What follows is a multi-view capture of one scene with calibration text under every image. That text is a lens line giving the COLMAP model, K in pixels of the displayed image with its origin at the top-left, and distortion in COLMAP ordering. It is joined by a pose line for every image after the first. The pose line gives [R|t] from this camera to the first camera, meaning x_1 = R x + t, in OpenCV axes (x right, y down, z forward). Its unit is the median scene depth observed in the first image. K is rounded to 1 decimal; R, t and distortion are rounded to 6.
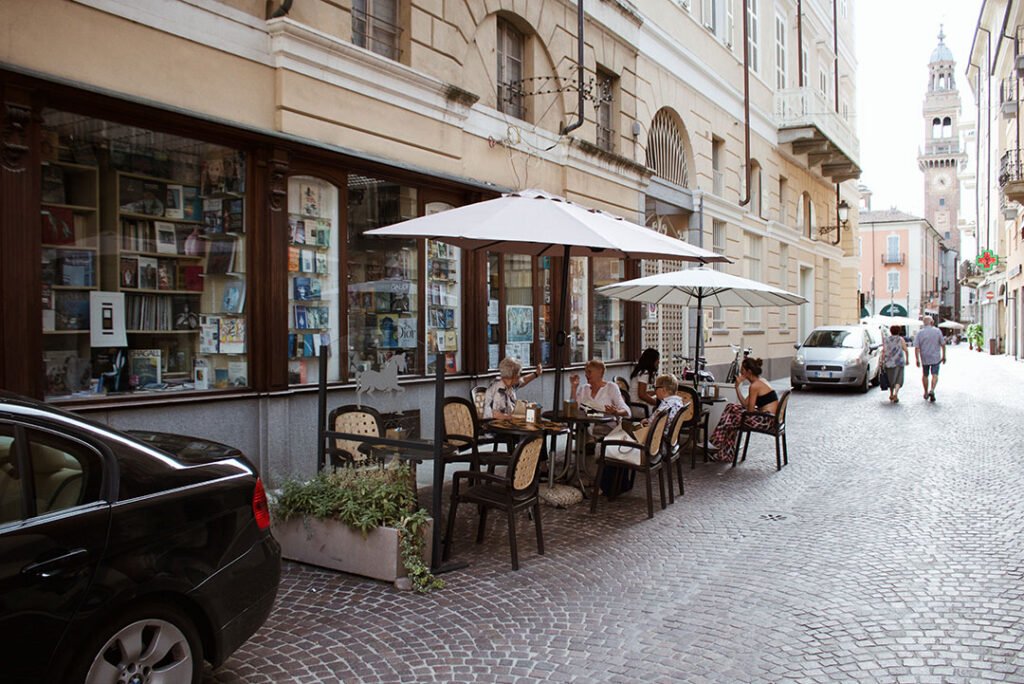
lens RADIAL K [[901.3, 0, 528.5], [0, 901.3, 363.9], [0, 0, 1]] dist [-0.159489, 0.134775]
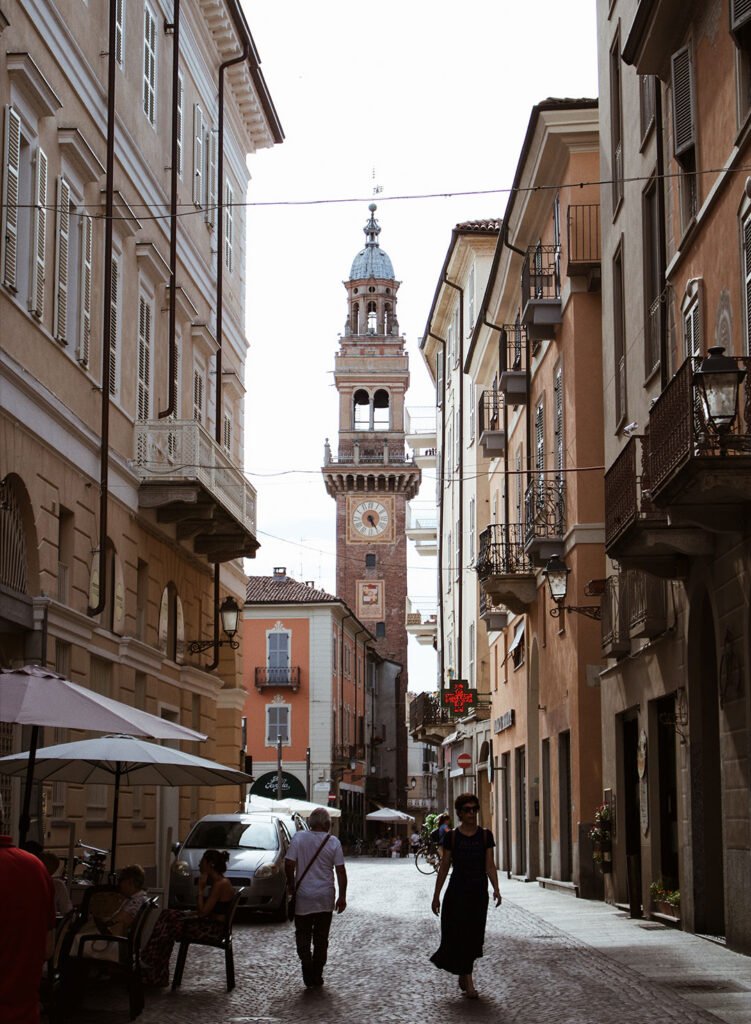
lens RADIAL K [[2114.4, 0, 375.5], [0, 2114.4, 512.0], [0, 0, 1]] dist [0.030448, 0.001616]
pose [[0.902337, 0.068129, 0.425612, -0.120461], [0.011740, 0.983178, -0.182270, 0.011800], [-0.430871, 0.169466, 0.886359, -0.225490]]
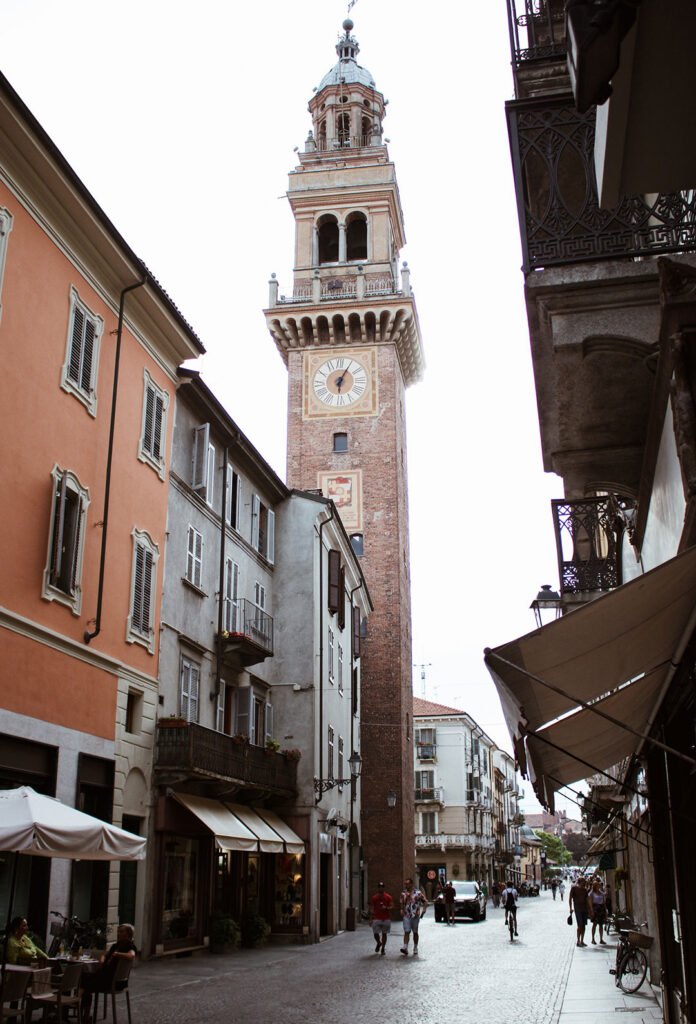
lens RADIAL K [[1064.7, 0, 348.0], [0, 1064.7, 512.0], [0, 0, 1]] dist [-0.016862, -0.004554]
pose [[0.950685, 0.096544, 0.294749, 1.590429], [0.014038, 0.935953, -0.351845, -0.125225], [-0.309839, 0.338632, 0.888441, 2.903802]]
